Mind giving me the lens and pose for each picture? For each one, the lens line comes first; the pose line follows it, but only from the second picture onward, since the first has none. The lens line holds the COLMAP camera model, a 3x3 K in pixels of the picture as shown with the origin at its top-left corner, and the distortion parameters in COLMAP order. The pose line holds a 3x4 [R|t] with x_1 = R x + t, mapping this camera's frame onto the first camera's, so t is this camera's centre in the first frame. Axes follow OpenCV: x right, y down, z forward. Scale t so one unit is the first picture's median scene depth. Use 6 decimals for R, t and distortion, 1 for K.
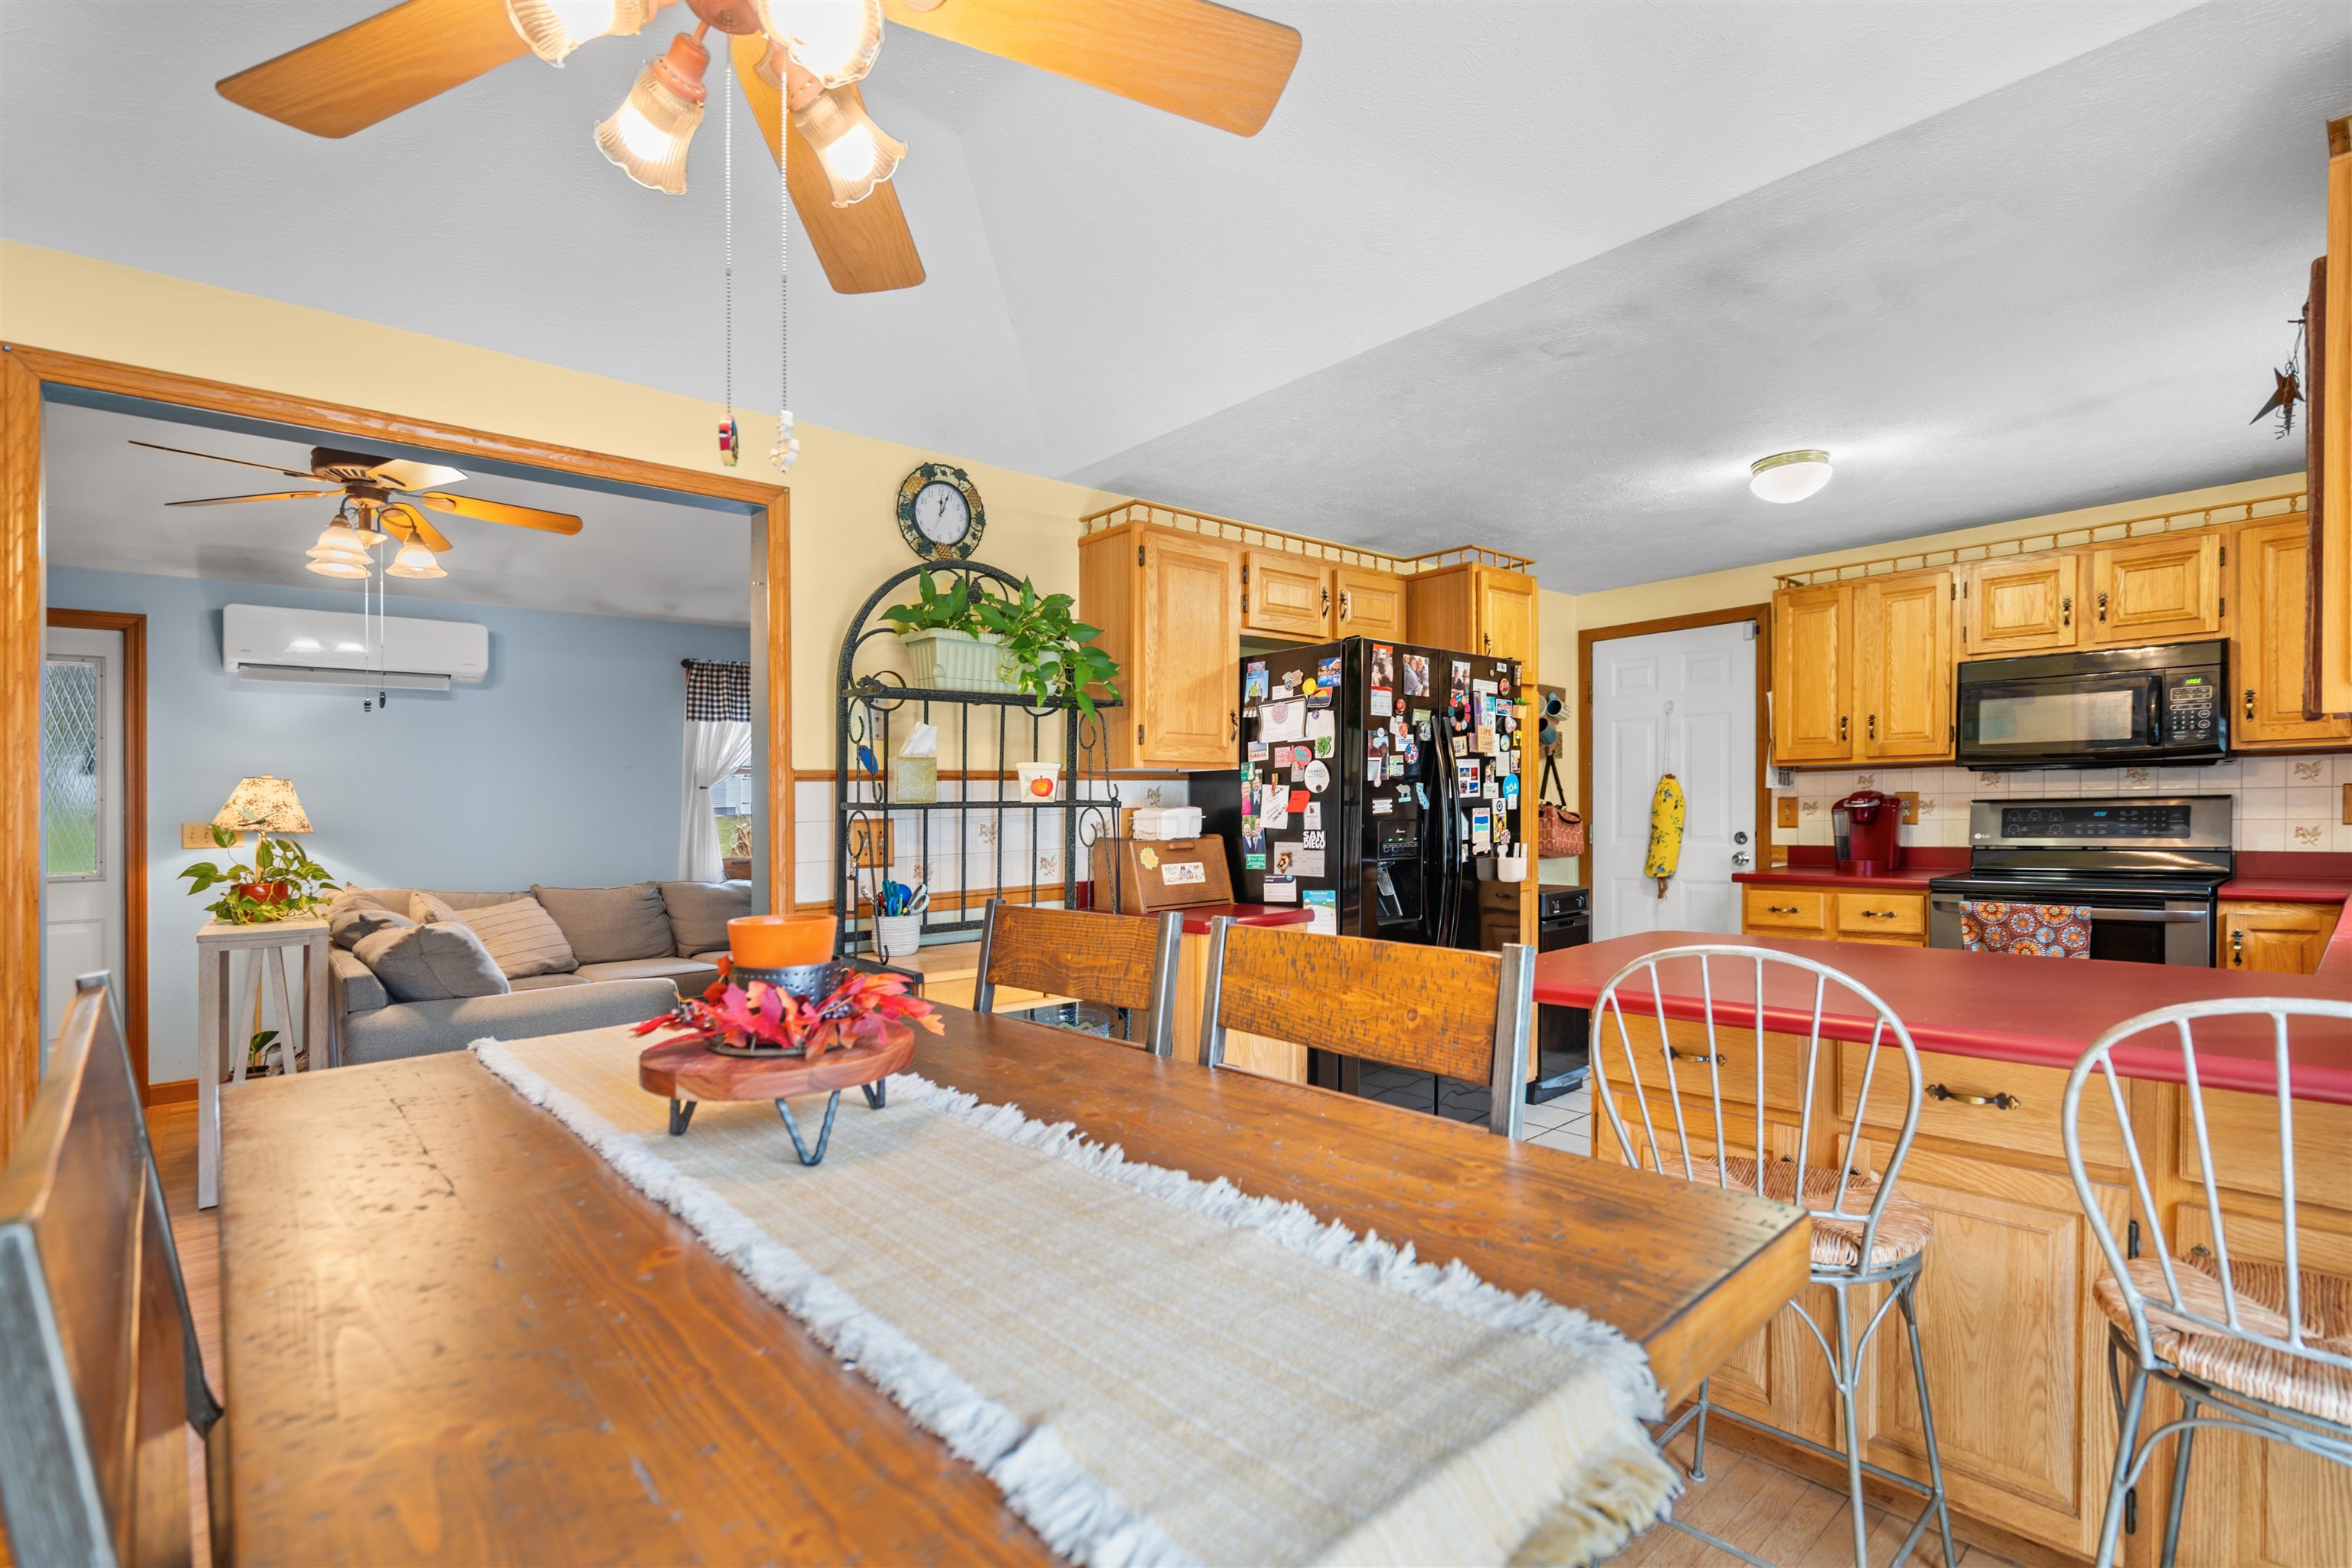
lens RADIAL K [[1074.0, 0, 1172.8], [0, 1074.0, 837.6], [0, 0, 1]] dist [-0.001187, 0.002569]
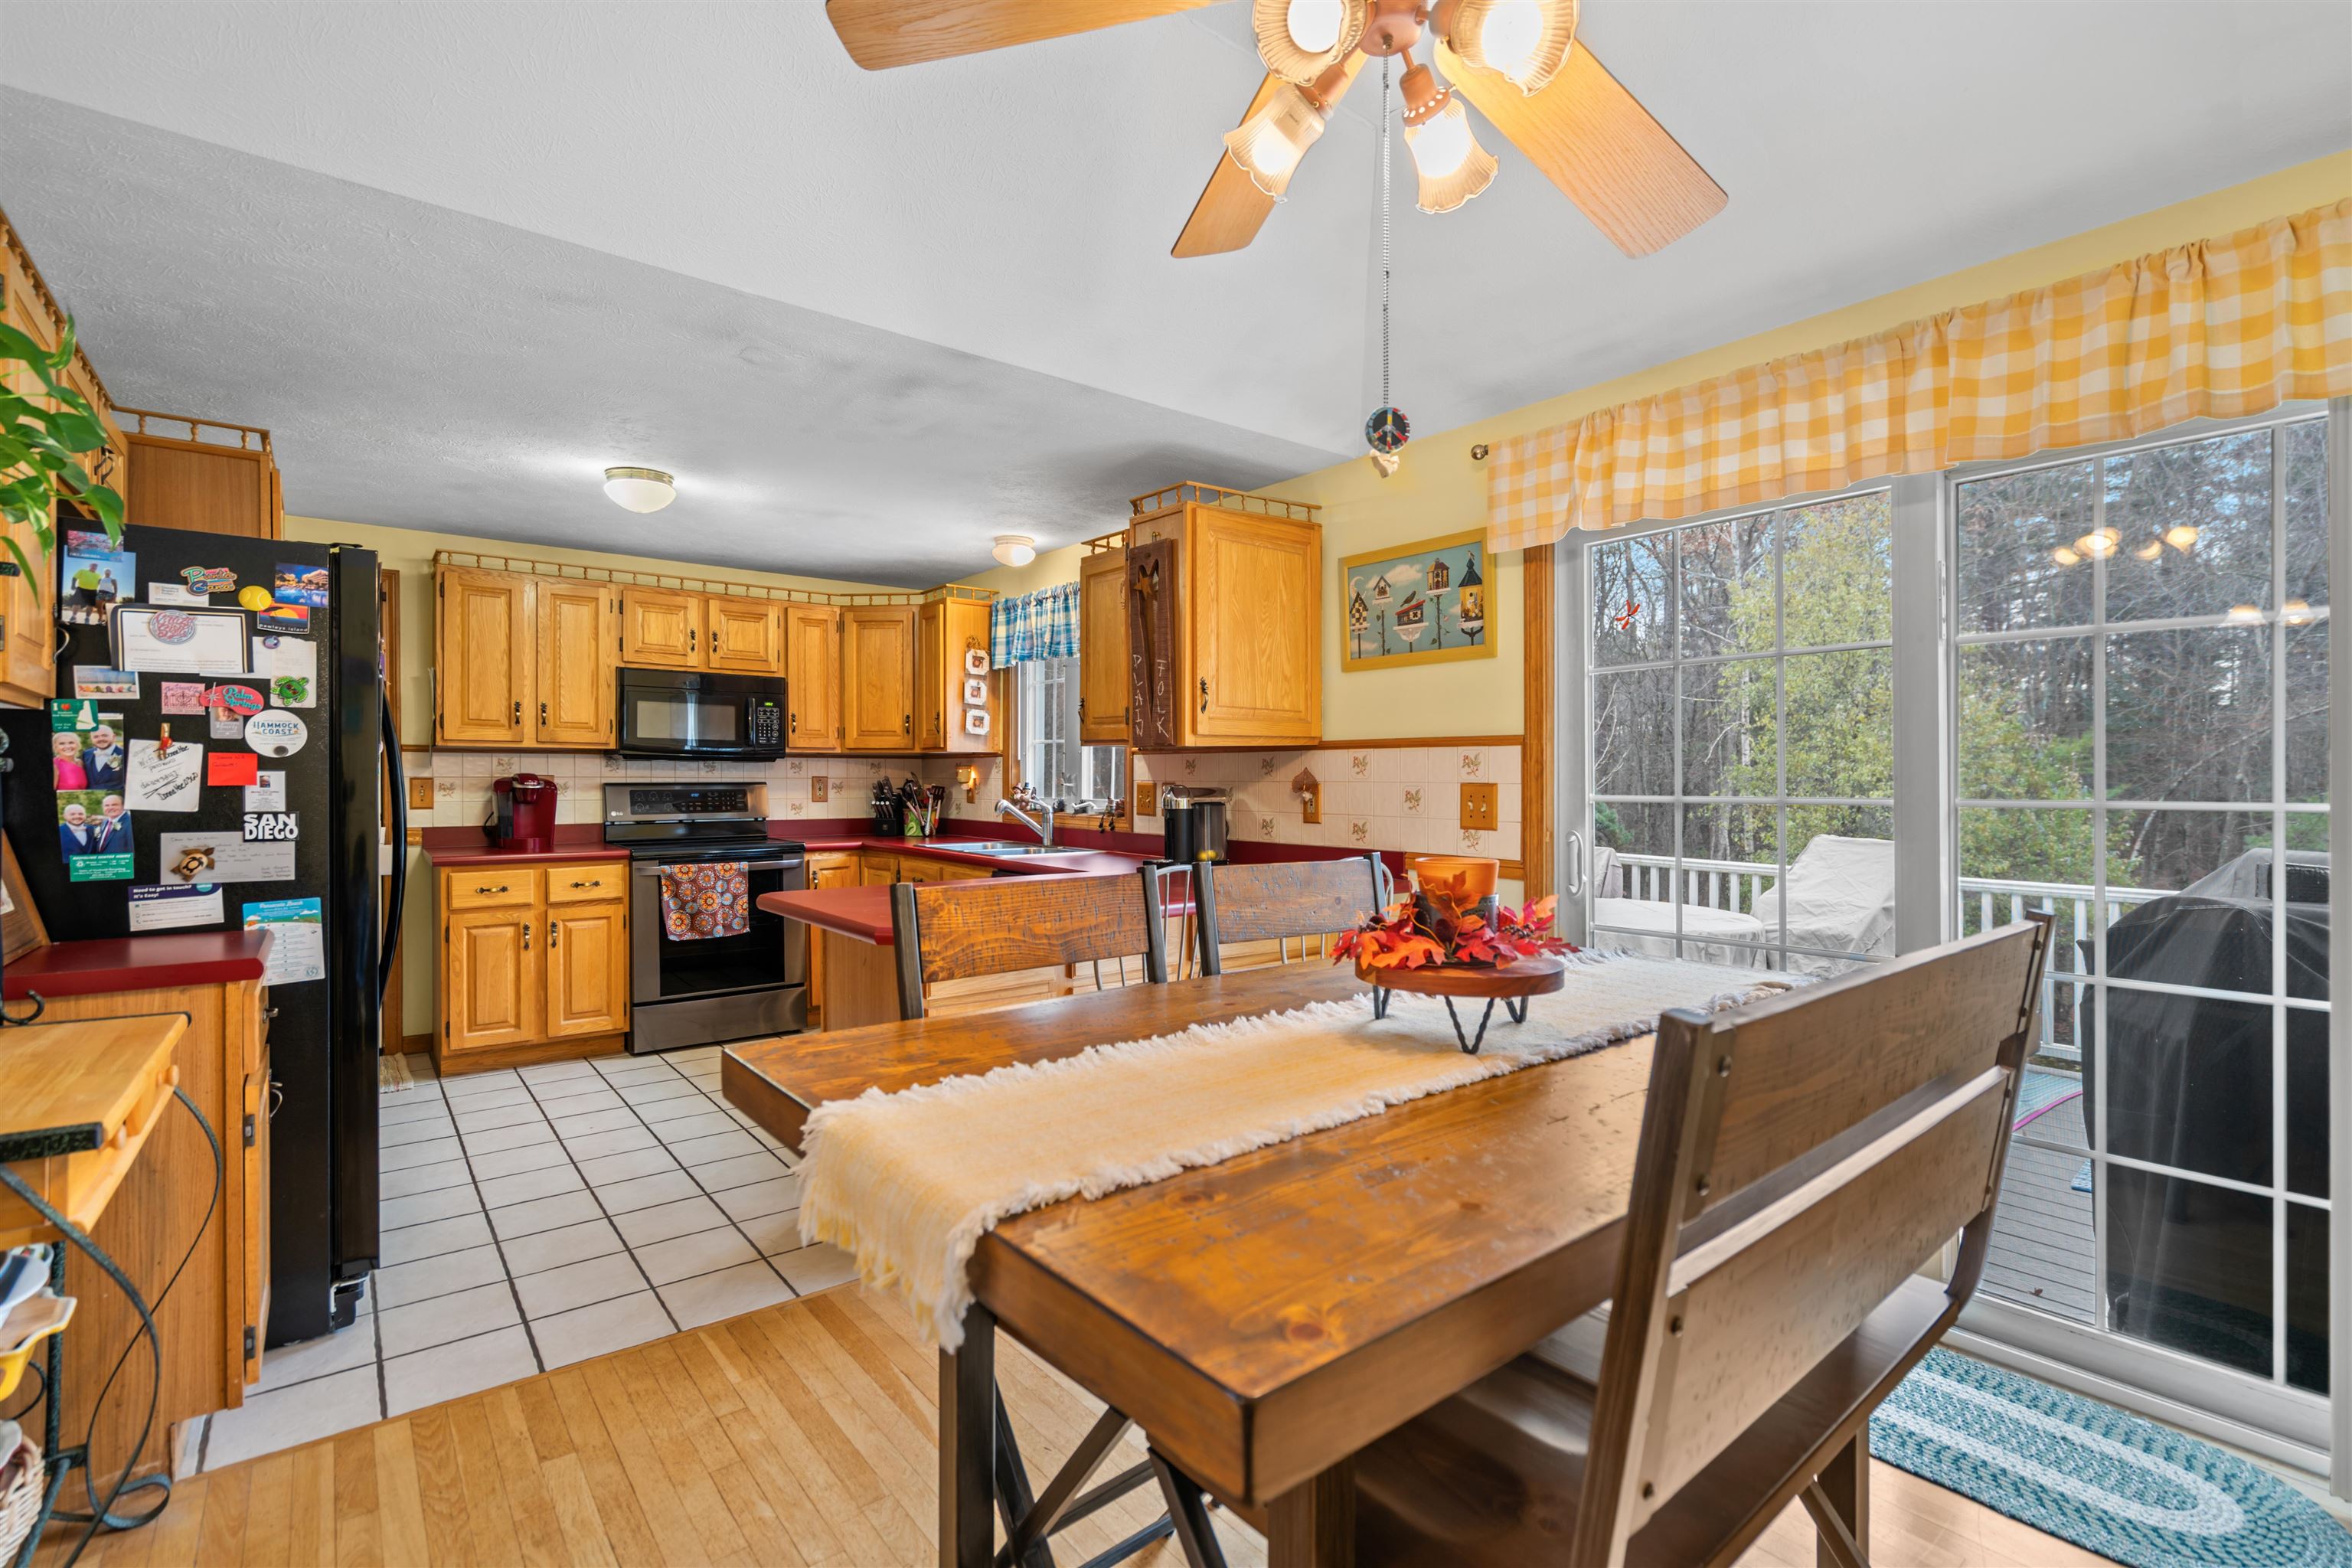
lens RADIAL K [[1074.0, 0, 1173.9], [0, 1074.0, 792.3], [0, 0, 1]] dist [-0.001187, 0.002569]
pose [[0.063668, 0.006145, 0.997952, -0.477744], [0.025283, 0.999650, -0.007768, 0.000133], [-0.997651, 0.025726, 0.063490, 0.368388]]
